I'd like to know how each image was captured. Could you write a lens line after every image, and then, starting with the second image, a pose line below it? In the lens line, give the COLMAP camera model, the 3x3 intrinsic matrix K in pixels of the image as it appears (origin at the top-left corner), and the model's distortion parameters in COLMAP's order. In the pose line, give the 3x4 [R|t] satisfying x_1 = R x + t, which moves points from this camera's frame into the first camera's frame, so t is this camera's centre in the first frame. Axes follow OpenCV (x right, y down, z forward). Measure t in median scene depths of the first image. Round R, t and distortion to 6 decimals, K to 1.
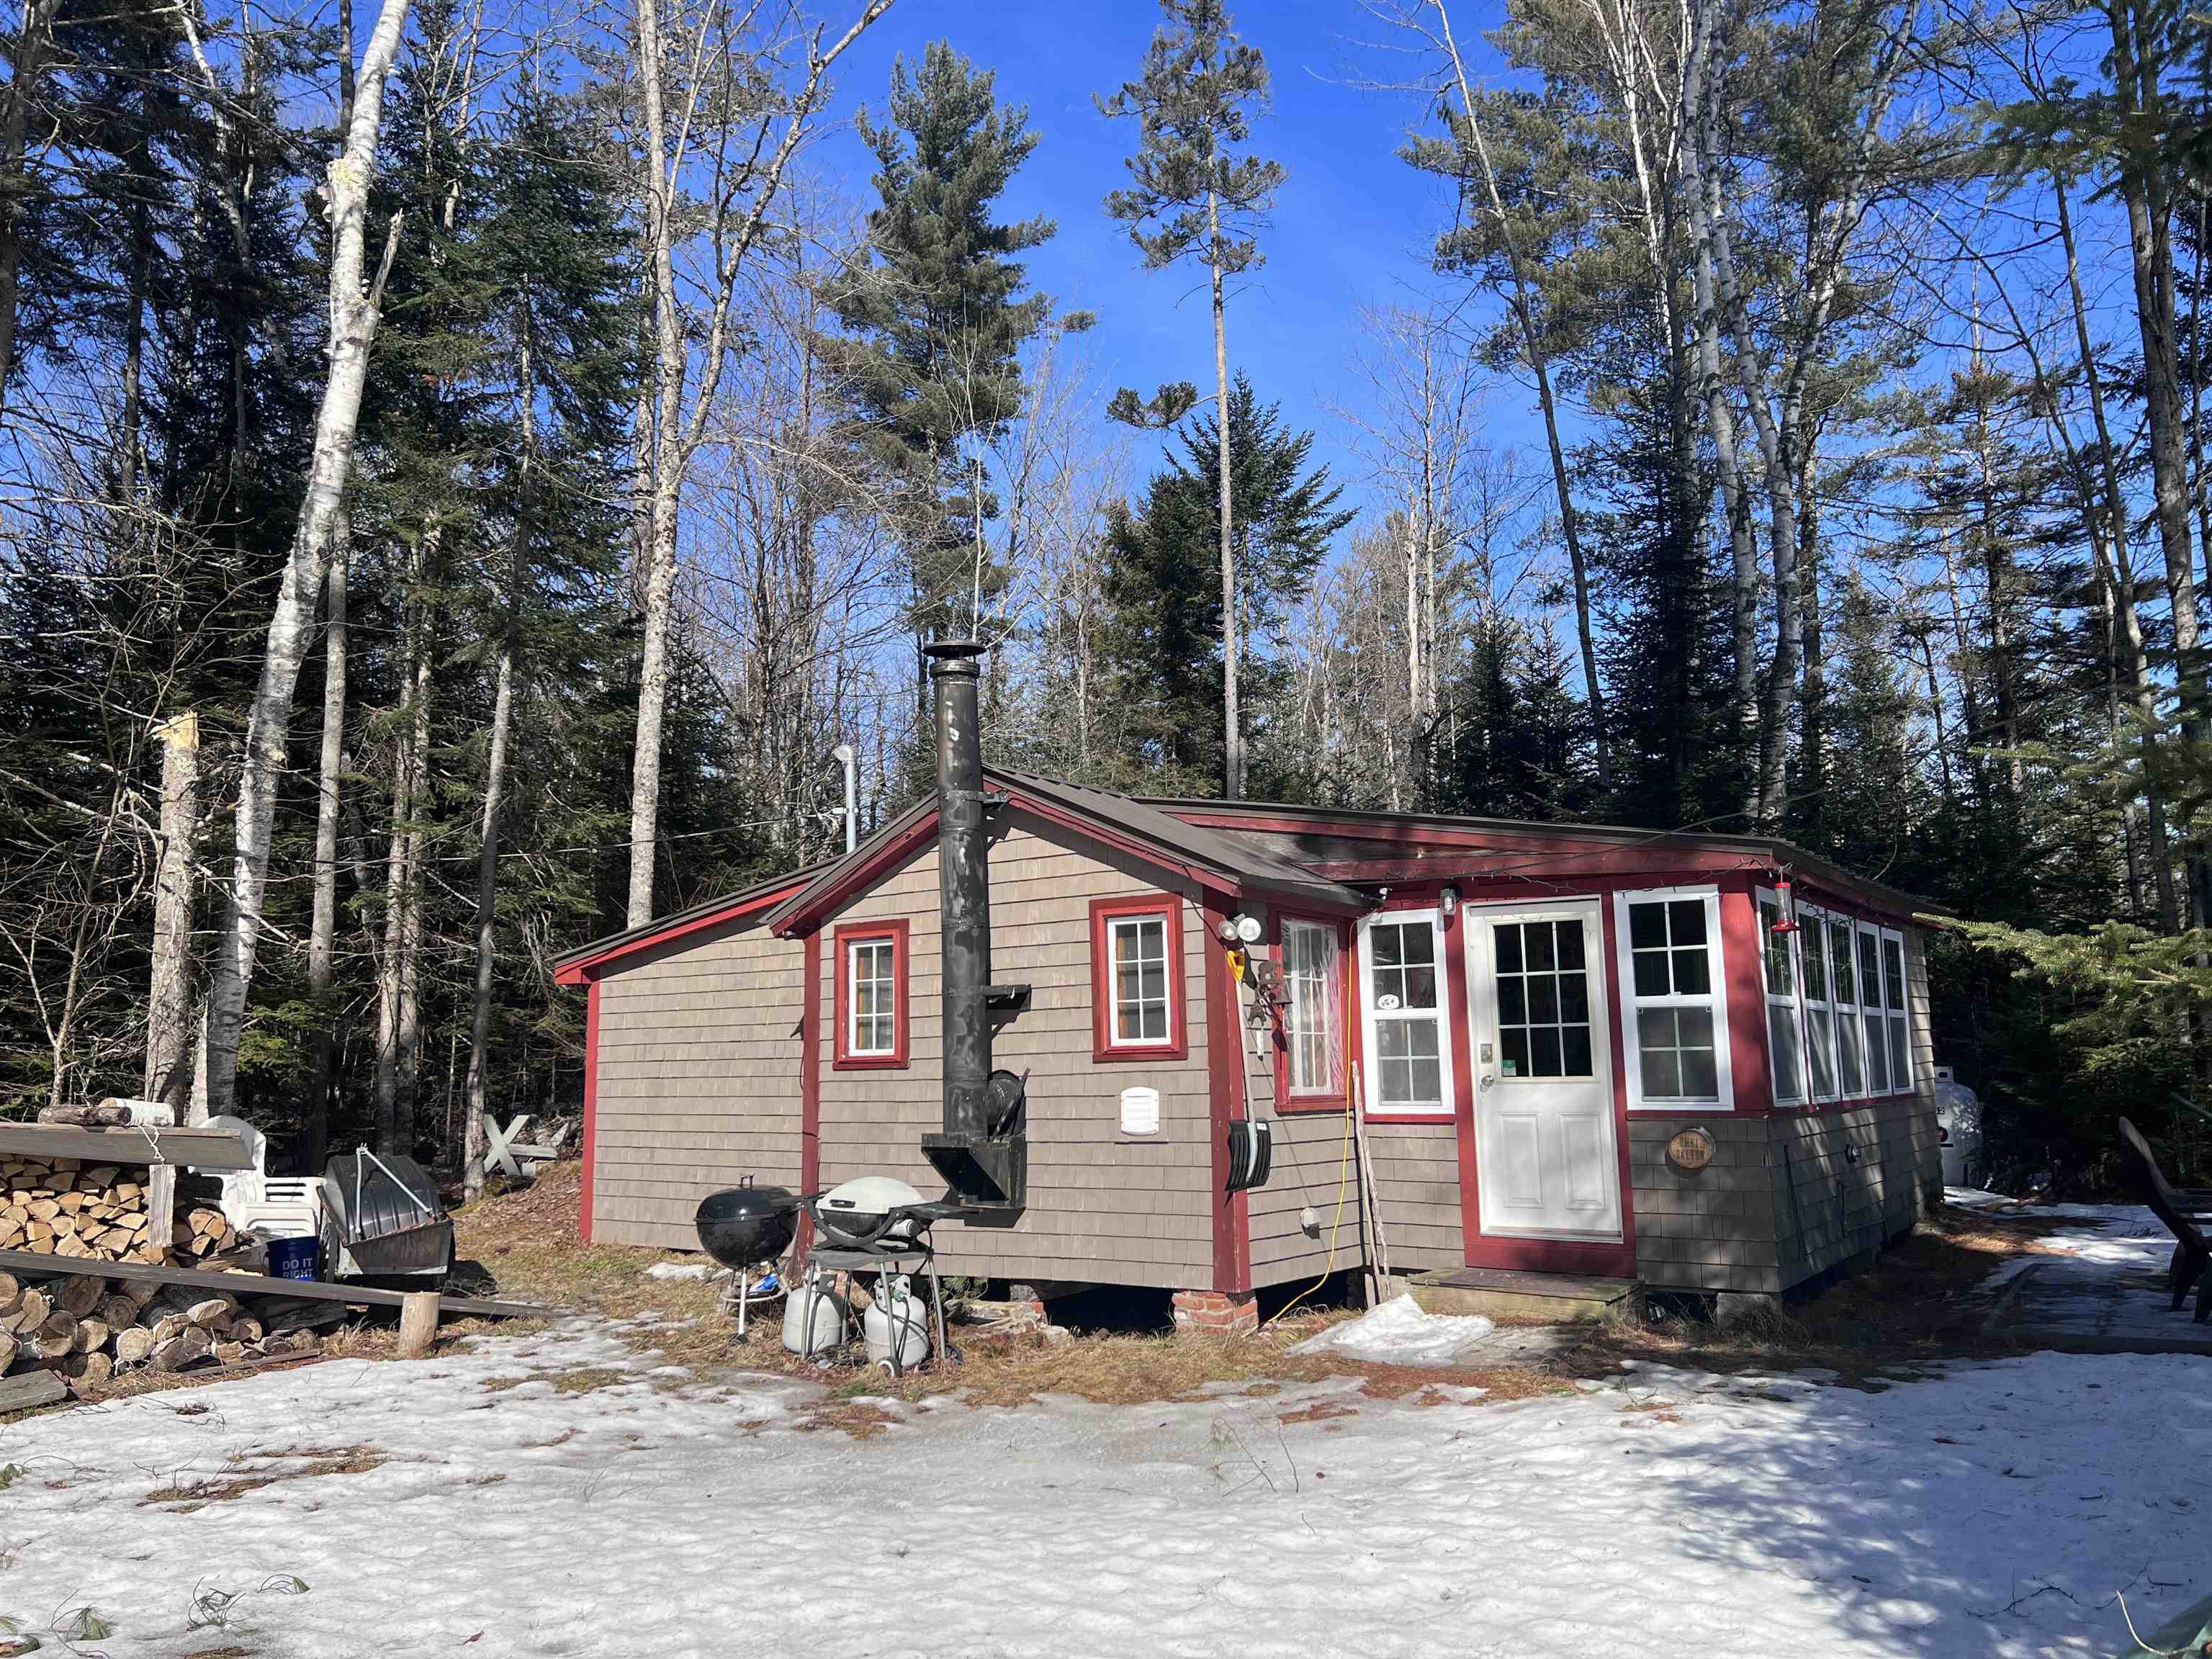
lens RADIAL K [[1652.1, 0, 1104.9], [0, 1652.1, 831.4], [0, 0, 1]] dist [0.073061, -0.089040]
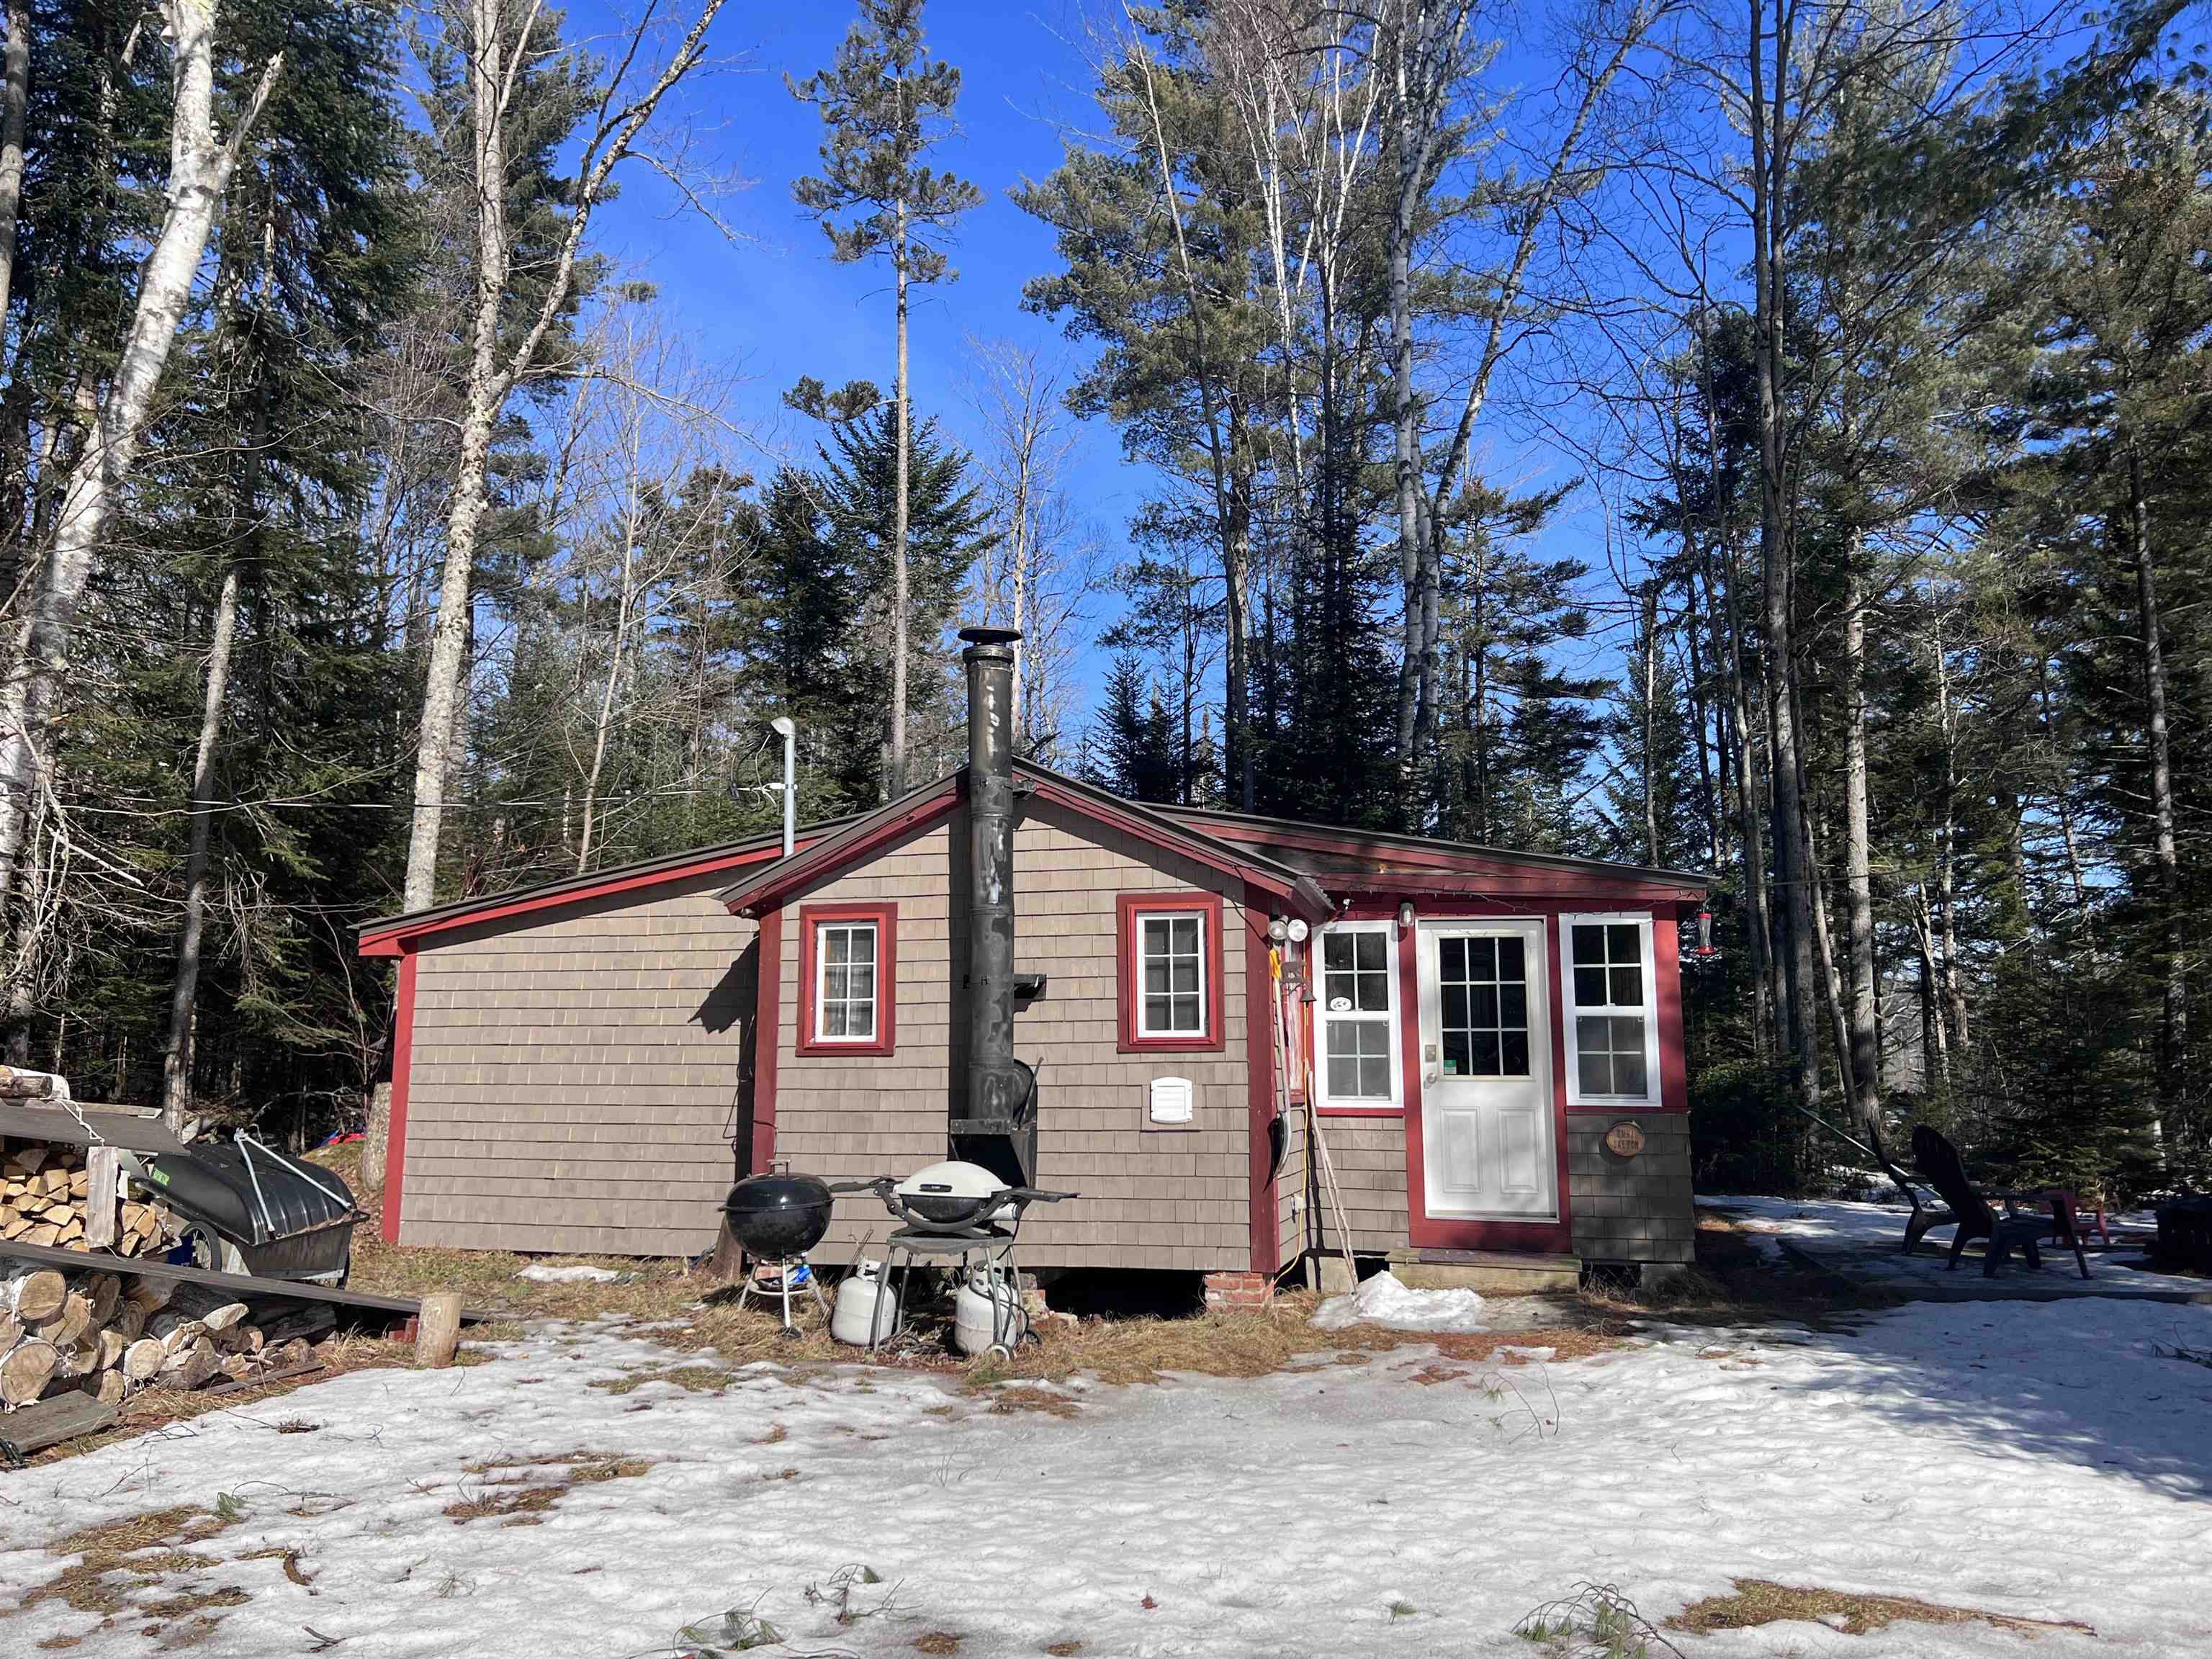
lens RADIAL K [[1652.1, 0, 1075.1], [0, 1652.1, 838.2], [0, 0, 1]] dist [0.073061, -0.089040]
pose [[0.933651, 0.070384, 0.351199, -0.379484], [-0.068382, 0.997495, -0.018118, 0.026314], [-0.351595, -0.007100, 0.936125, 0.050573]]
